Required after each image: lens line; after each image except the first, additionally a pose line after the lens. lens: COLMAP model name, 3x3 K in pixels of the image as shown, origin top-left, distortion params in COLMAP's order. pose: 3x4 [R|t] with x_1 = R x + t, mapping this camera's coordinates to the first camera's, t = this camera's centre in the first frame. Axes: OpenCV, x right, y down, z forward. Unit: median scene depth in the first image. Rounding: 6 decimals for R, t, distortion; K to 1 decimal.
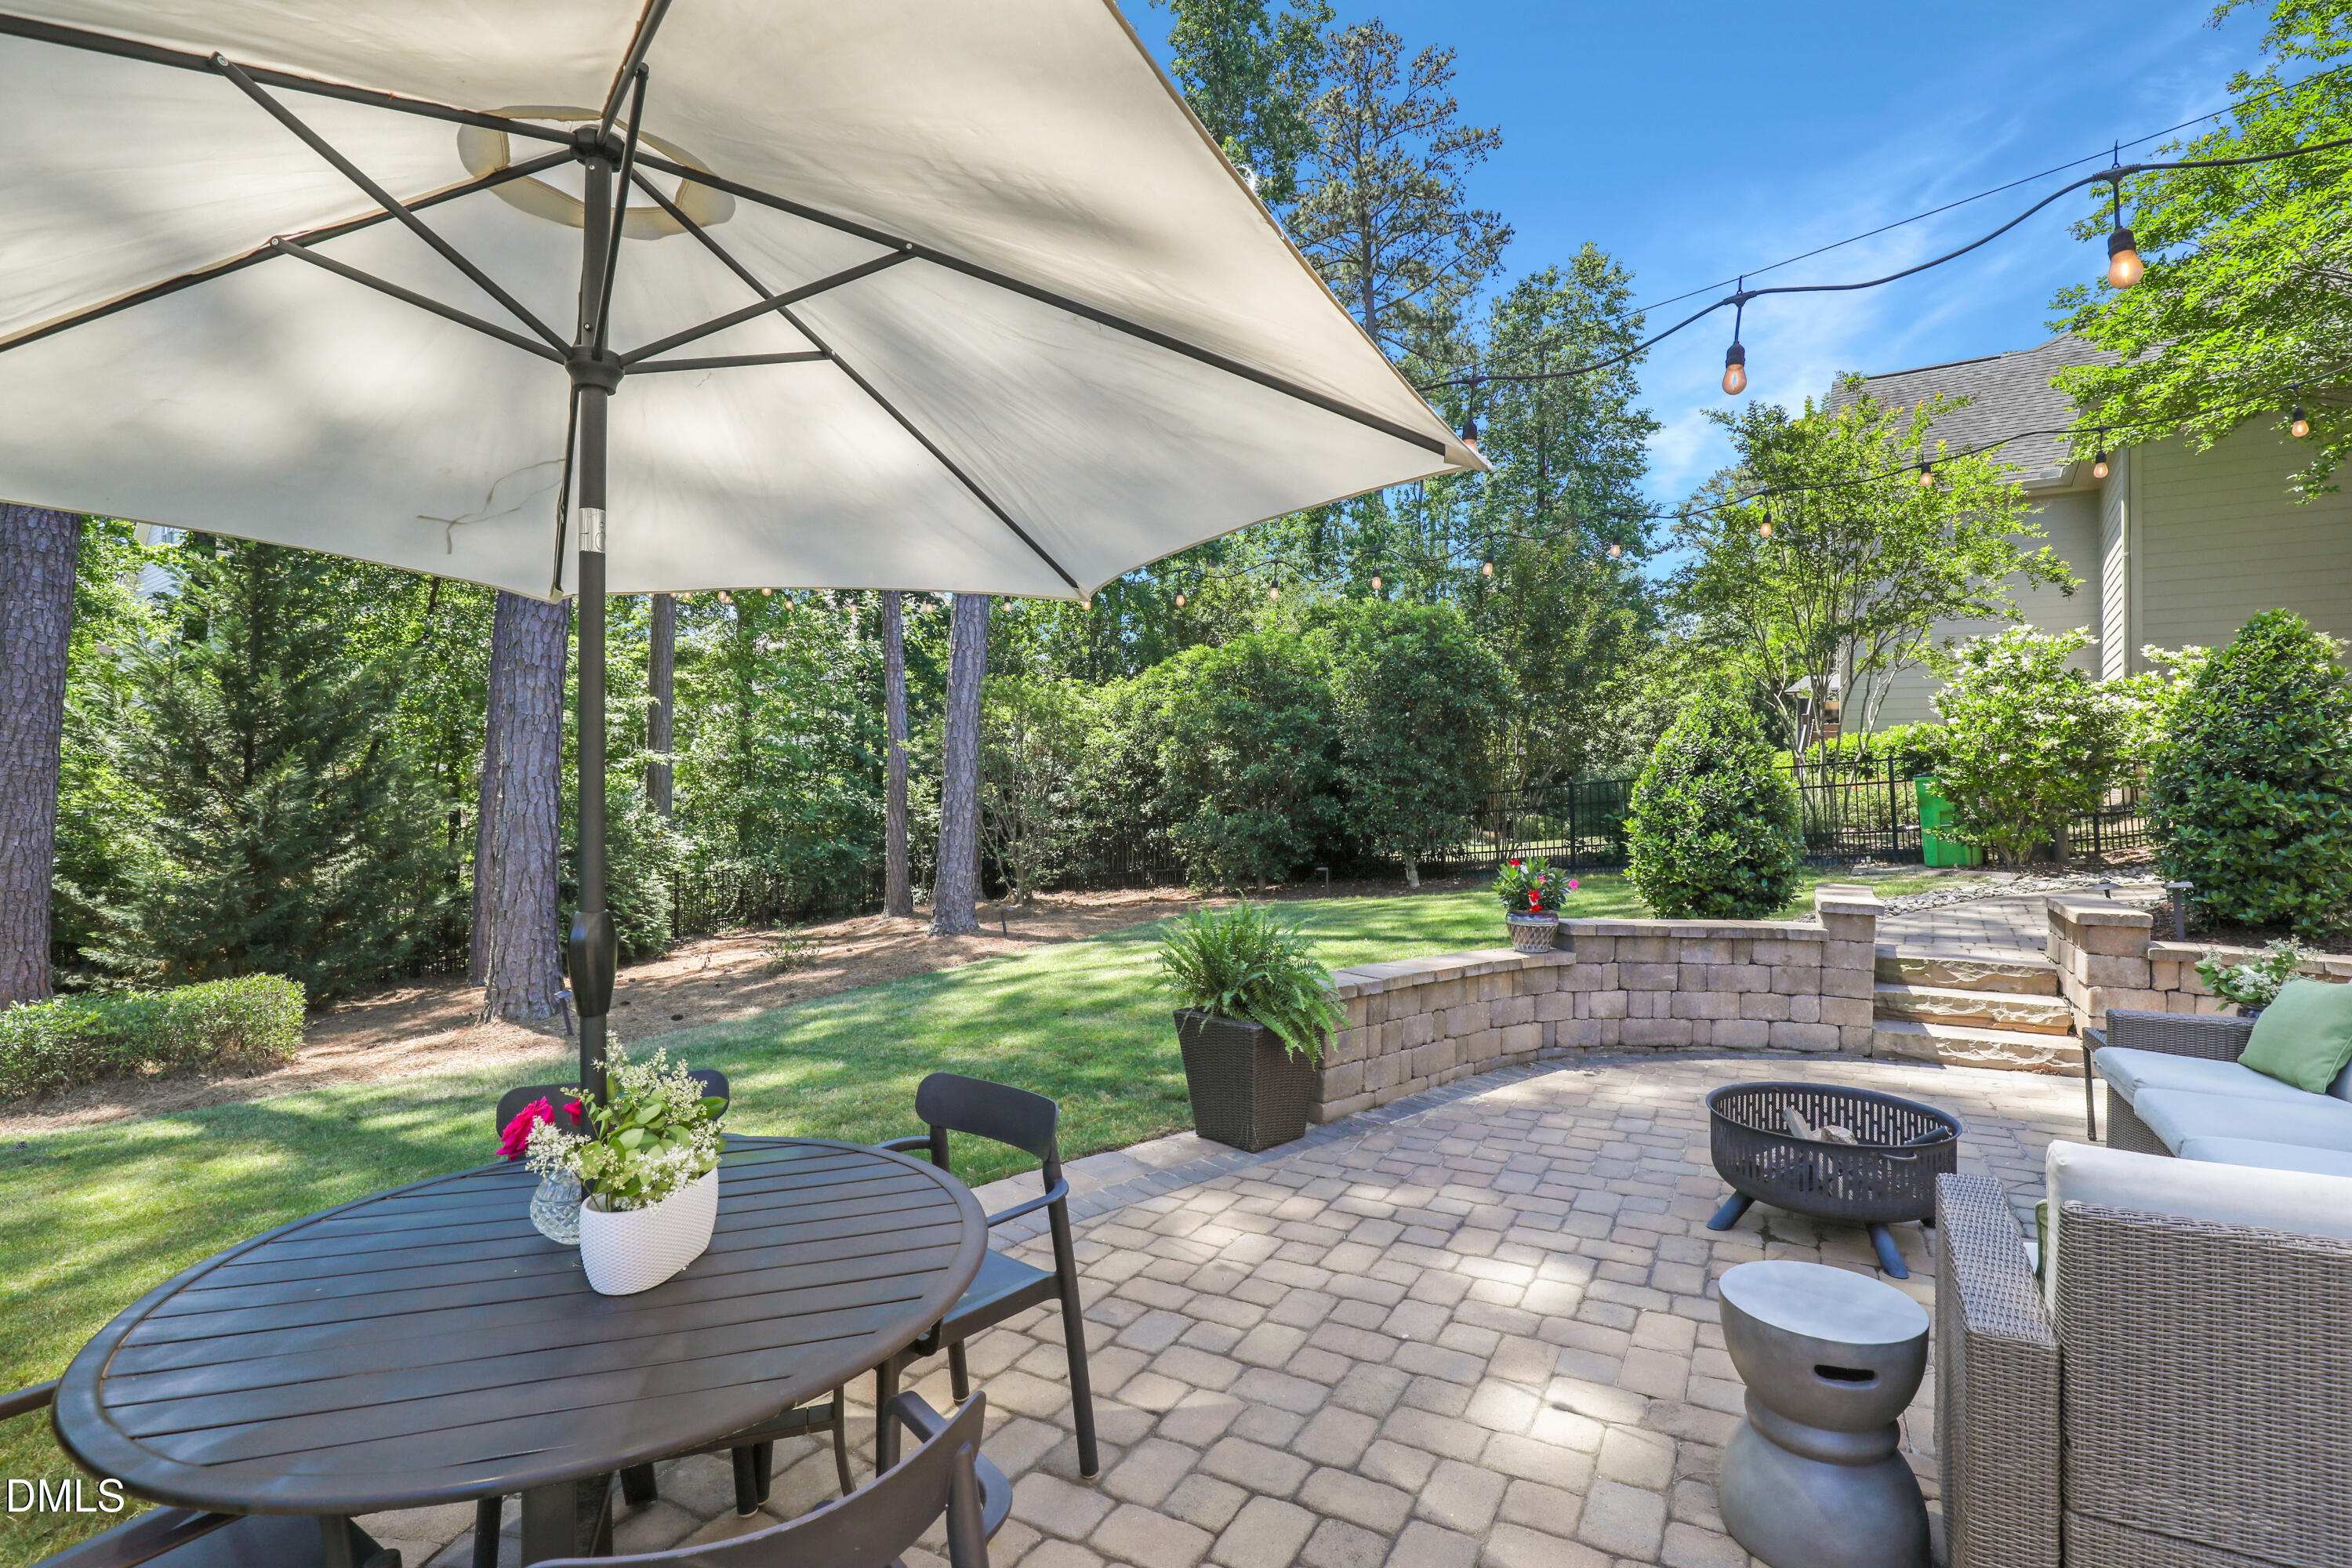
lens RADIAL K [[1085.5, 0, 1176.5], [0, 1085.5, 775.3], [0, 0, 1]] dist [-0.036049, 0.005386]
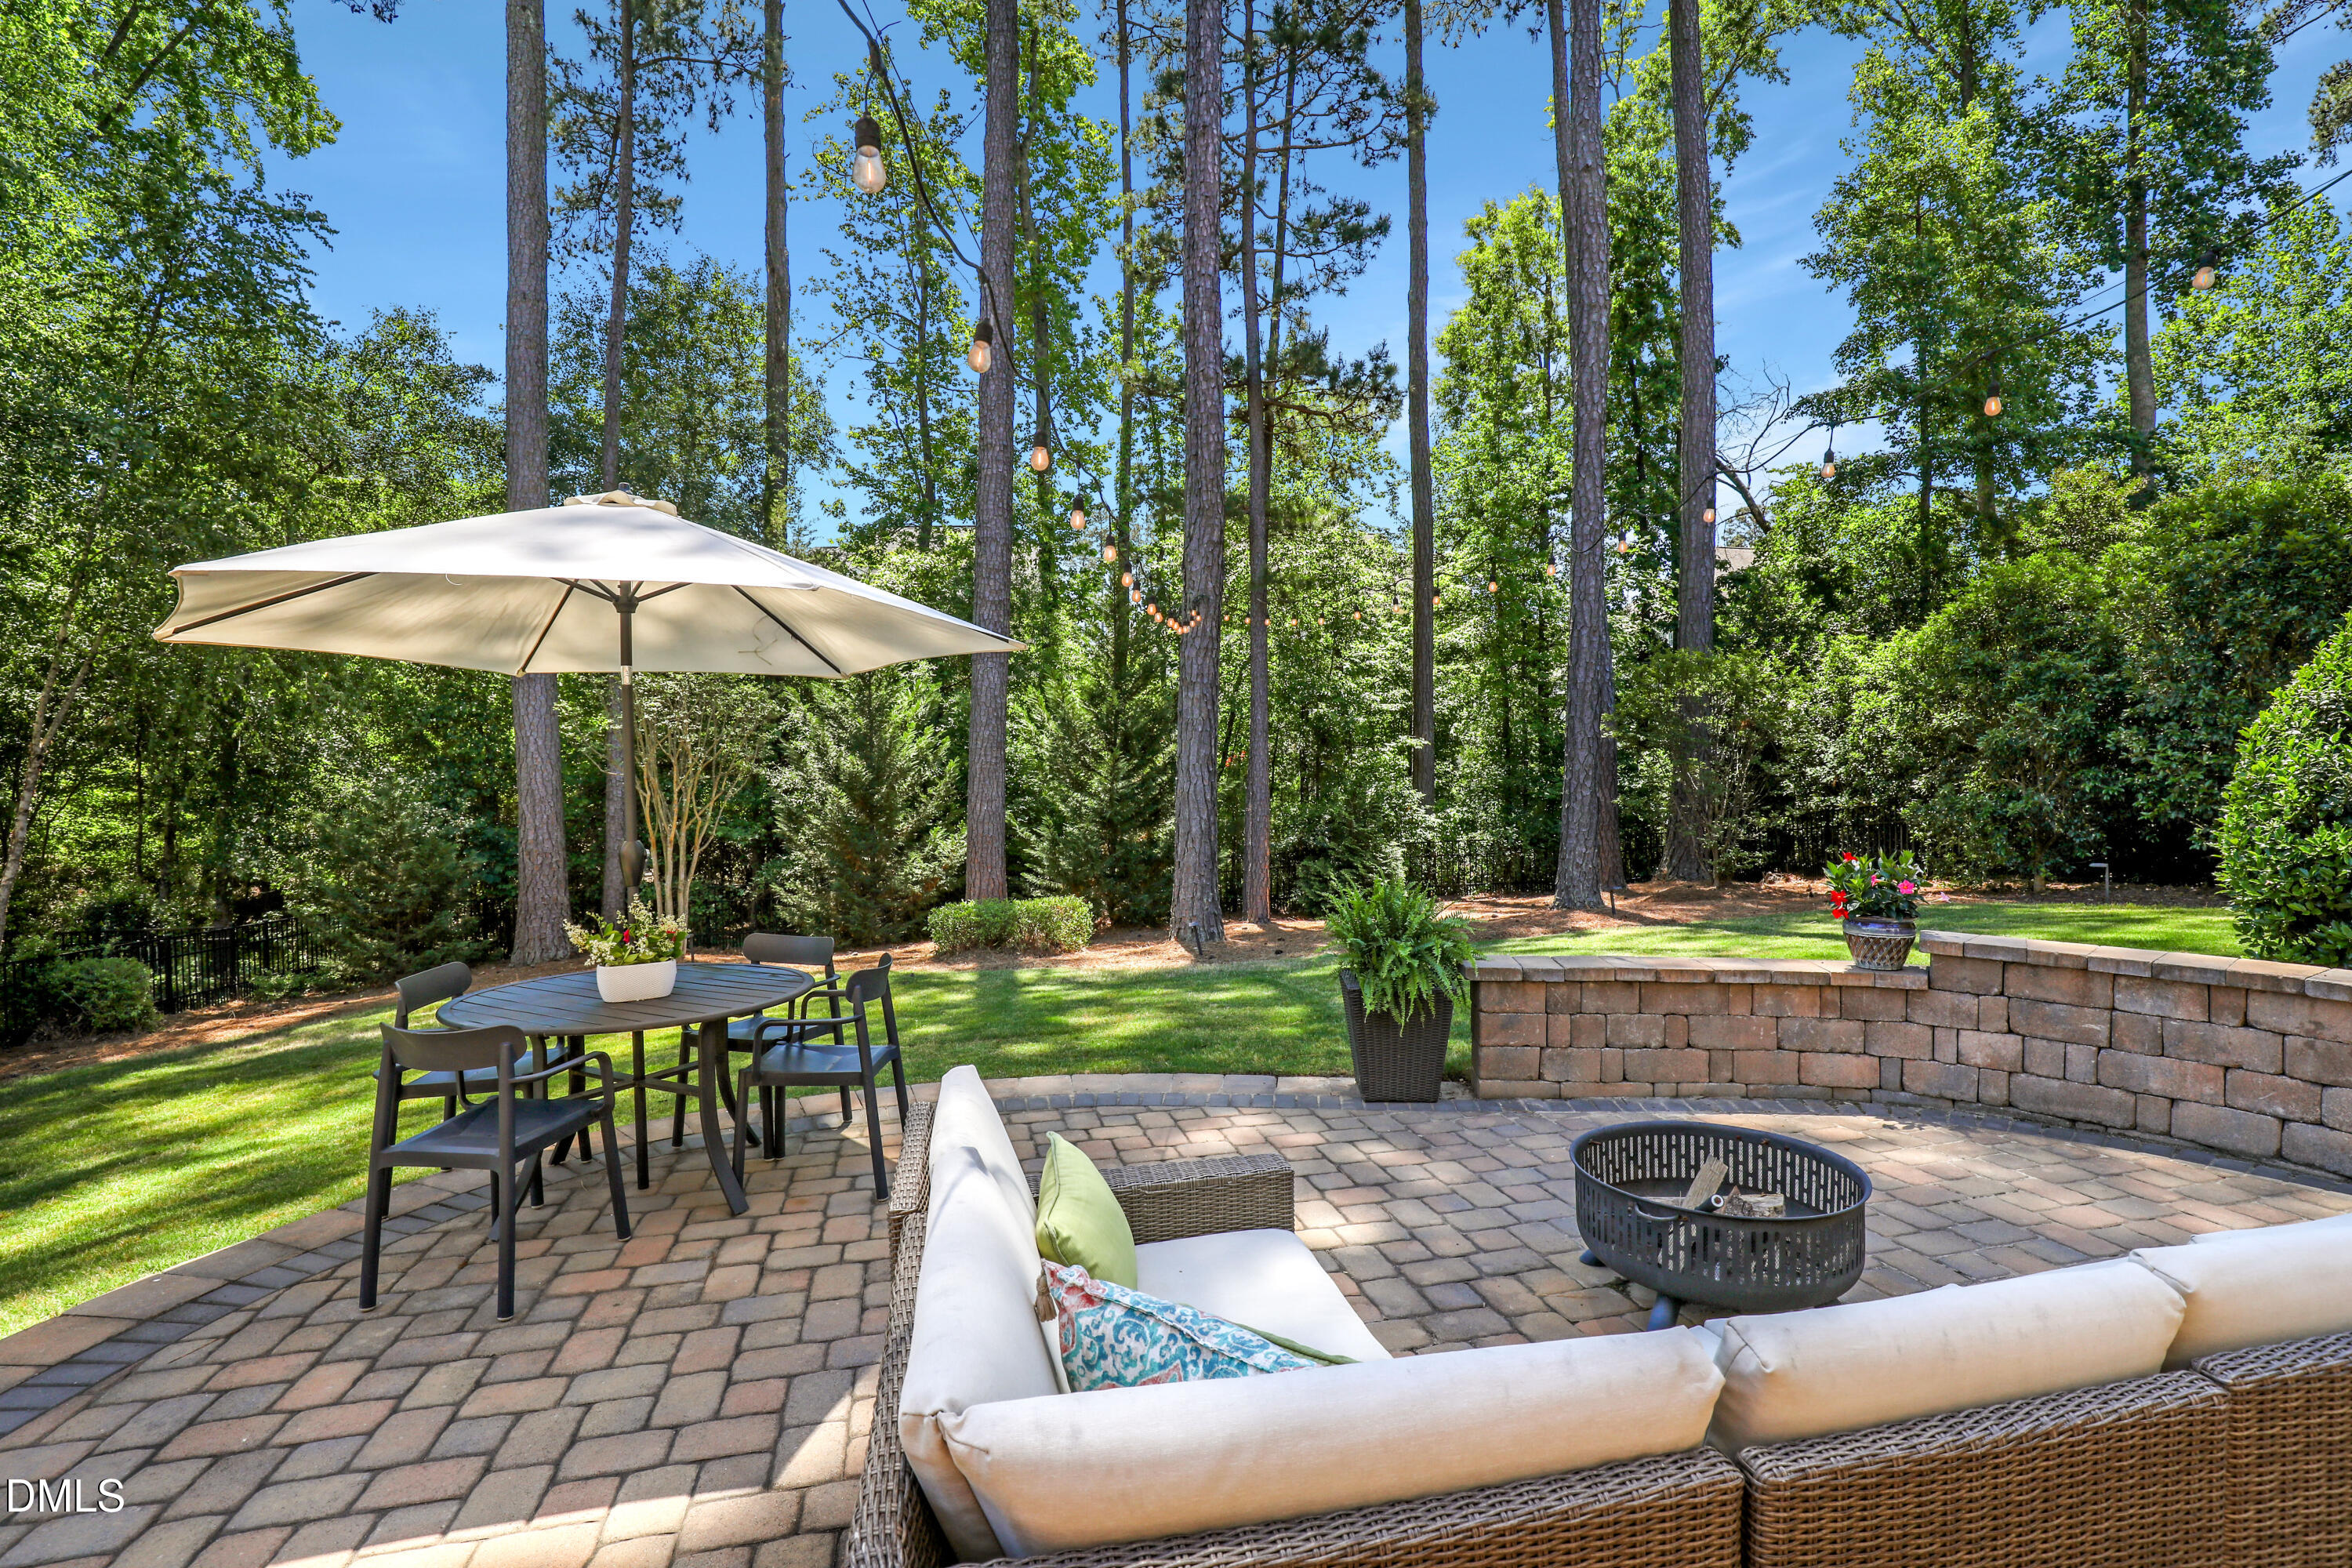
lens RADIAL K [[1085.5, 0, 1211.2], [0, 1085.5, 754.7], [0, 0, 1]] dist [-0.036049, 0.005386]
pose [[0.683603, -0.021909, -0.729525, 0.191672], [0.026176, 0.999642, -0.005493, -0.001771], [0.729385, -0.015341, 0.683932, 0.030456]]
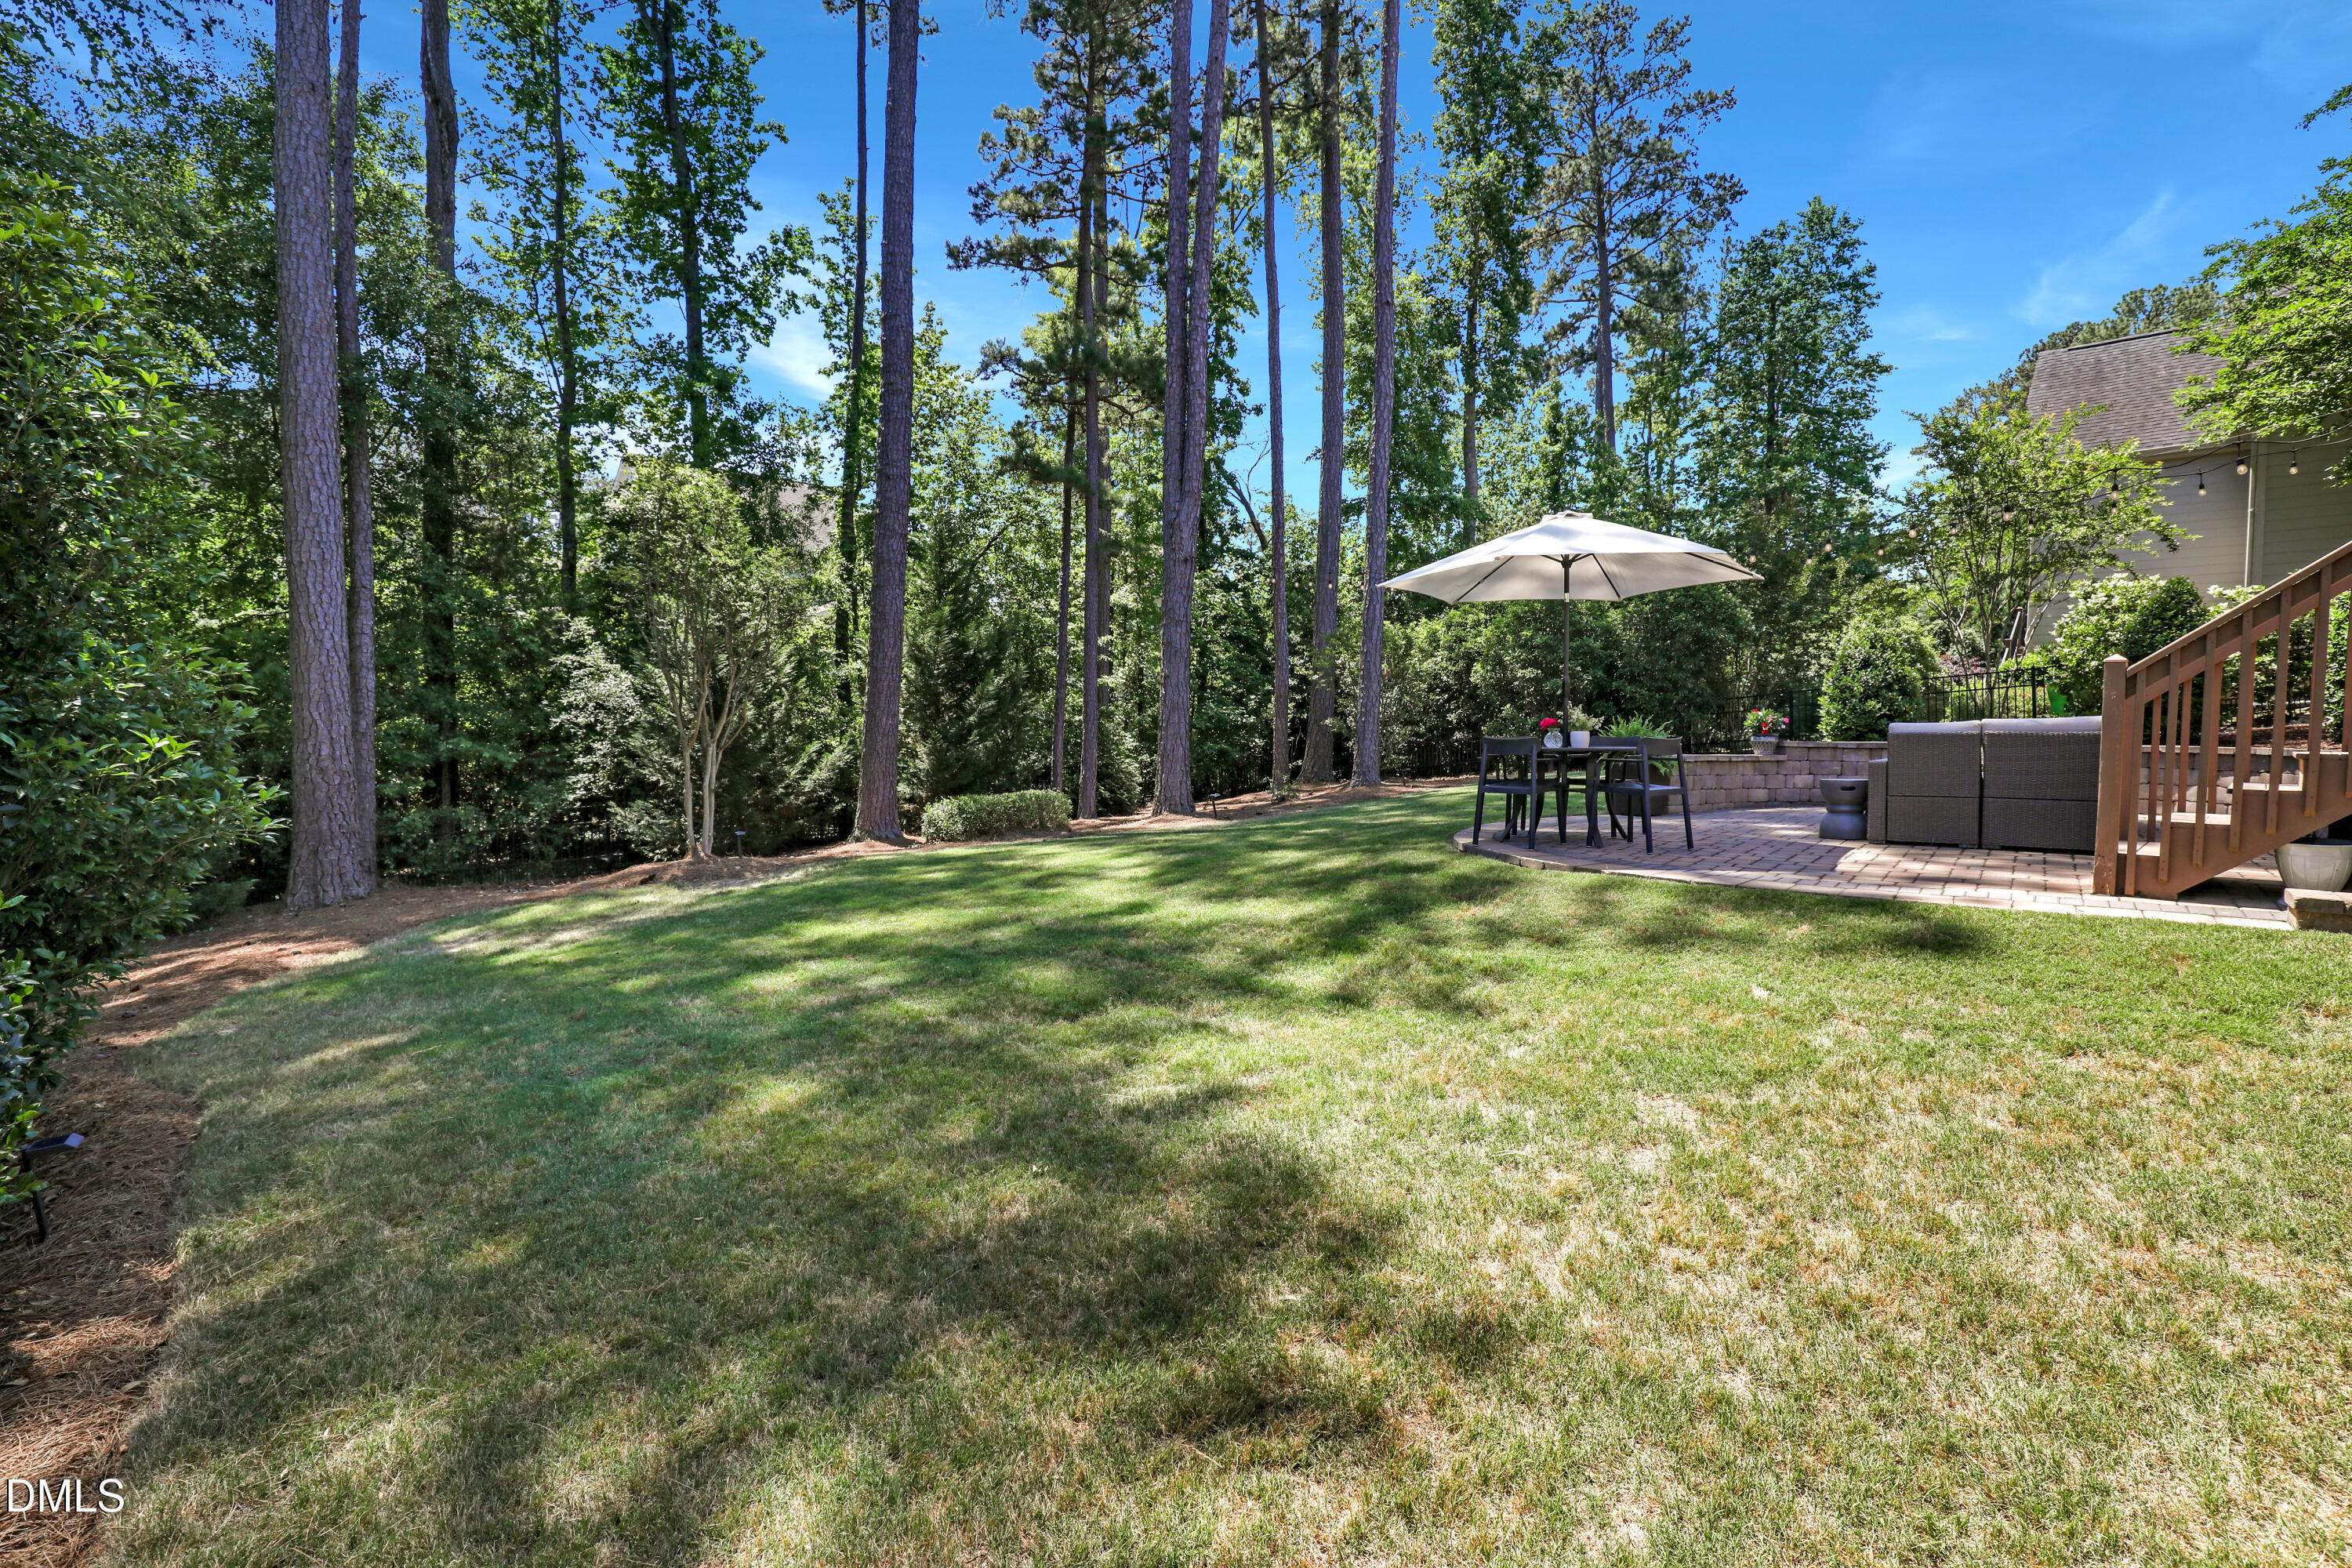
lens RADIAL K [[1085.5, 0, 1189.9], [0, 1085.5, 769.0], [0, 0, 1]] dist [-0.036049, 0.005386]
pose [[0.986403, 0.001956, -0.164331, -0.122931], [0.006210, 0.998771, 0.049168, 0.025642], [0.164225, -0.049520, 0.985179, -0.355344]]
